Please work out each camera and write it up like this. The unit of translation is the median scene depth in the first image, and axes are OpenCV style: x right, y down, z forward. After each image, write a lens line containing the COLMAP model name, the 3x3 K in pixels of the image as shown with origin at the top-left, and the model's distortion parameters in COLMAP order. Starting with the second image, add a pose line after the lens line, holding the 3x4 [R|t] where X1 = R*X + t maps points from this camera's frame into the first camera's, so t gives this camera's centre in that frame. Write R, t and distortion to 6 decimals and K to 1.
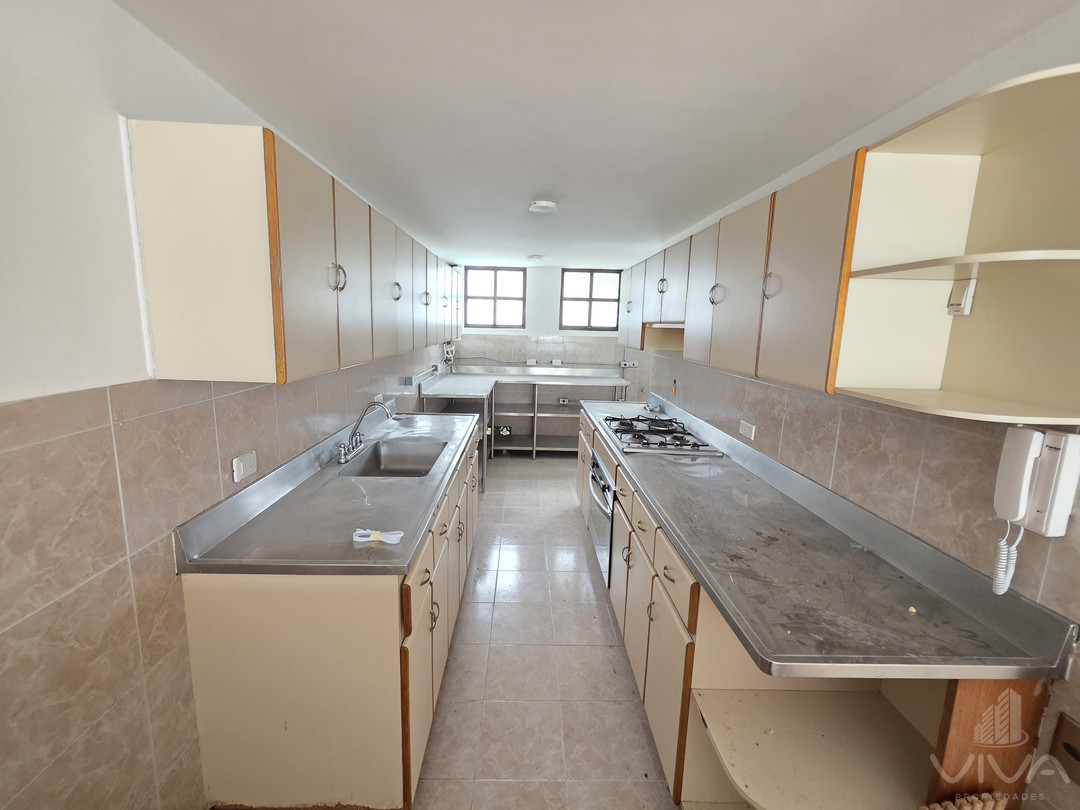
lens RADIAL K [[435.2, 0, 535.3], [0, 435.2, 396.6], [0, 0, 1]] dist [0.010004, -0.001779]
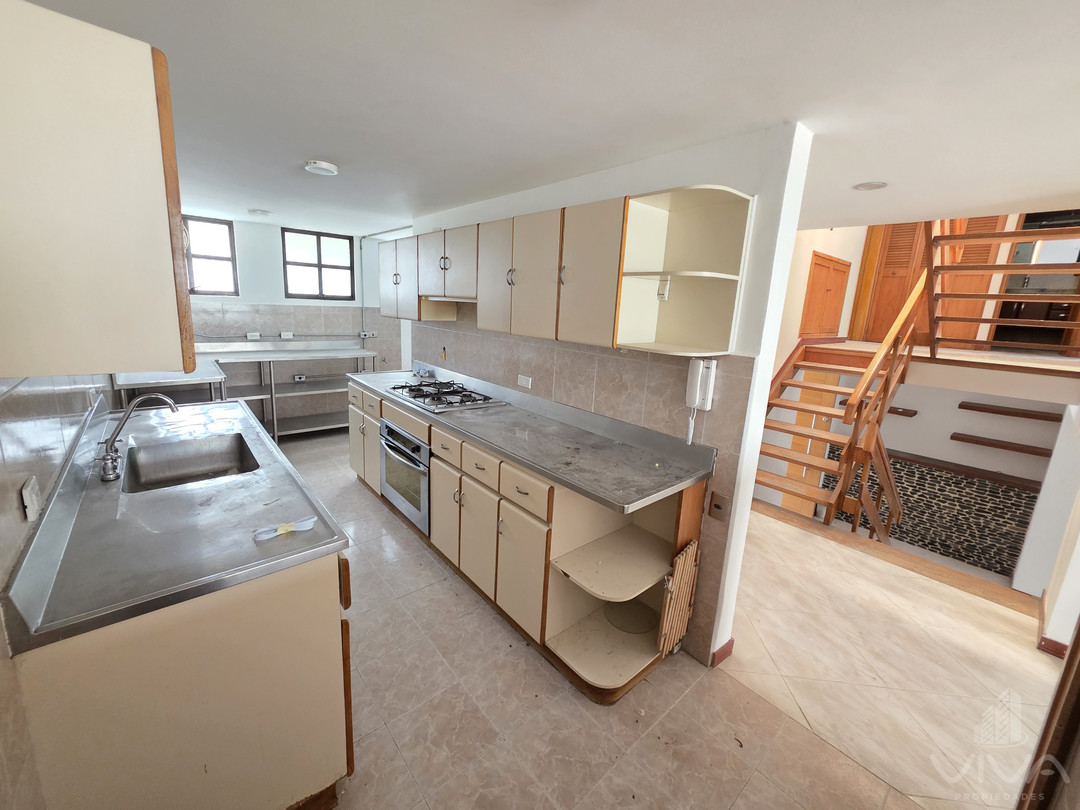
lens RADIAL K [[435.2, 0, 532.6], [0, 435.2, 398.8], [0, 0, 1]] dist [0.010004, -0.001779]
pose [[0.771793, -0.125944, 0.623276, -0.403742], [0.078566, 0.991566, 0.103077, -0.007184], [-0.631001, -0.030586, 0.775179, -0.040615]]
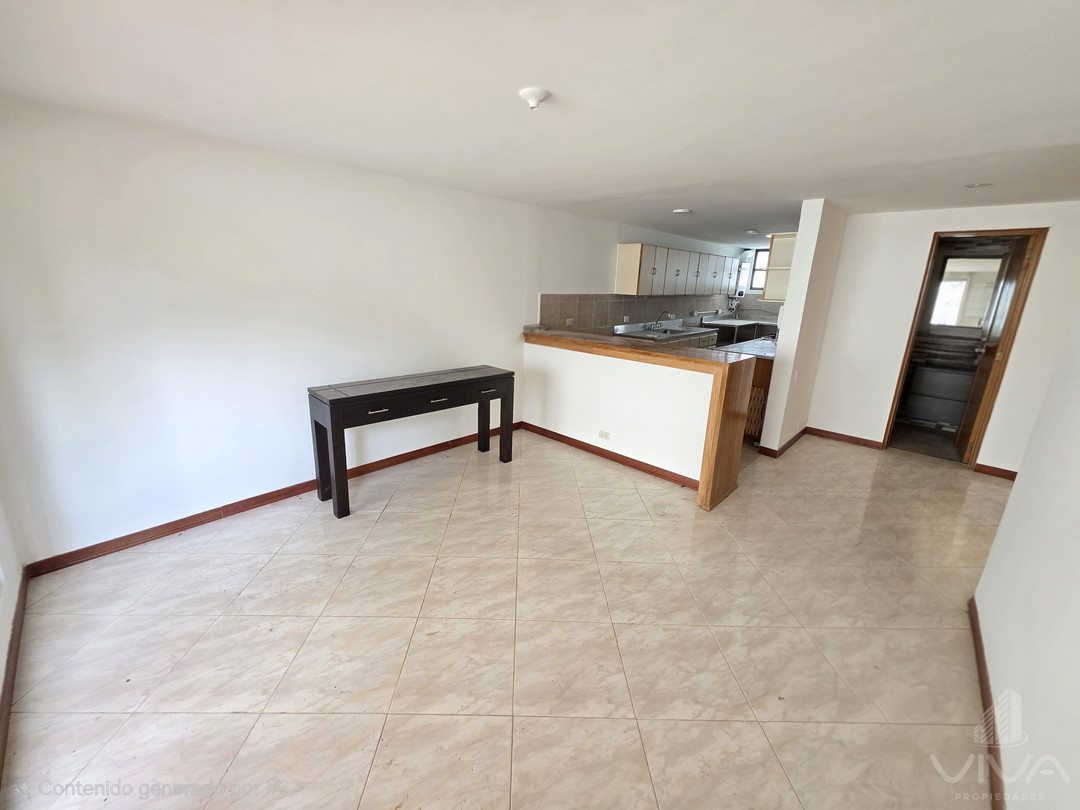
lens RADIAL K [[435.2, 0, 535.3], [0, 435.2, 403.8], [0, 0, 1]] dist [0.010004, -0.001779]
pose [[0.714391, 0.162426, -0.680635, 1.715959], [-0.110581, 0.986670, 0.119393, 0.578418], [0.690954, -0.010028, 0.722829, -2.688007]]
